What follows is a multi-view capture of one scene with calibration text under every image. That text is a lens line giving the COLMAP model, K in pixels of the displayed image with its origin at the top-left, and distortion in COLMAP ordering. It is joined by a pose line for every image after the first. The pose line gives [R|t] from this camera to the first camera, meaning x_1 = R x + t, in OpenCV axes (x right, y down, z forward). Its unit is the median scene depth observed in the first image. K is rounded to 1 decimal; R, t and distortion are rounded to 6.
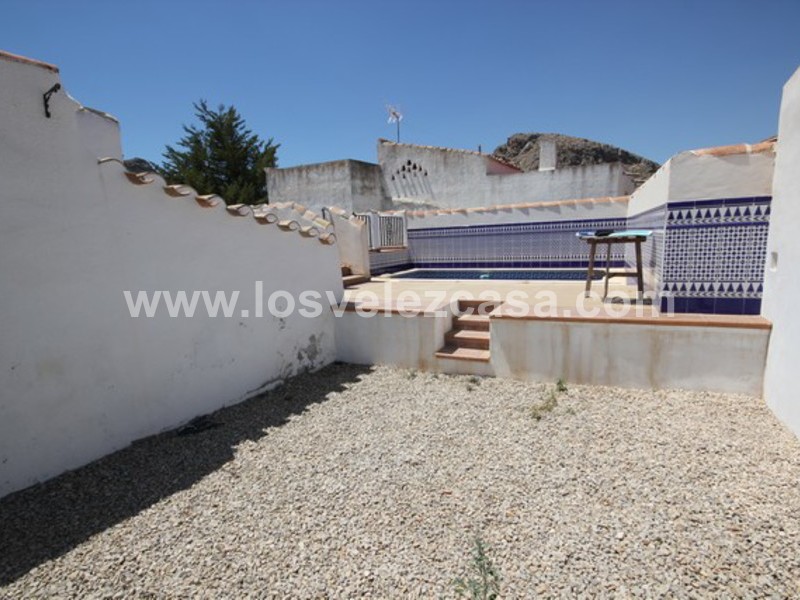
lens RADIAL K [[409.3, 0, 397.4], [0, 409.3, 300.0], [0, 0, 1]] dist [0.001456, 0.000356]
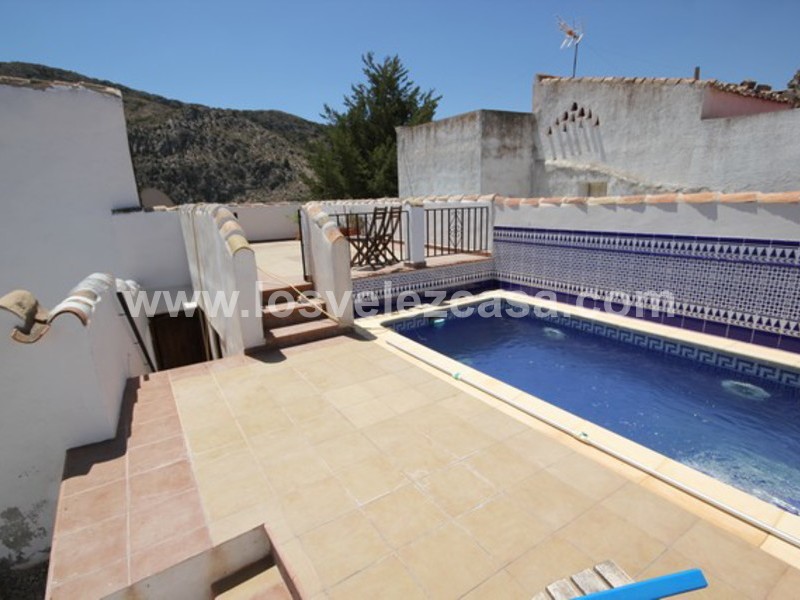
lens RADIAL K [[409.3, 0, 403.1], [0, 409.3, 304.0], [0, 0, 1]] dist [0.001456, 0.000356]
pose [[0.881299, 0.133064, -0.453439, 0.132064], [-0.078260, 0.987385, 0.137648, -0.085301], [0.466034, -0.085823, 0.880594, 0.245658]]
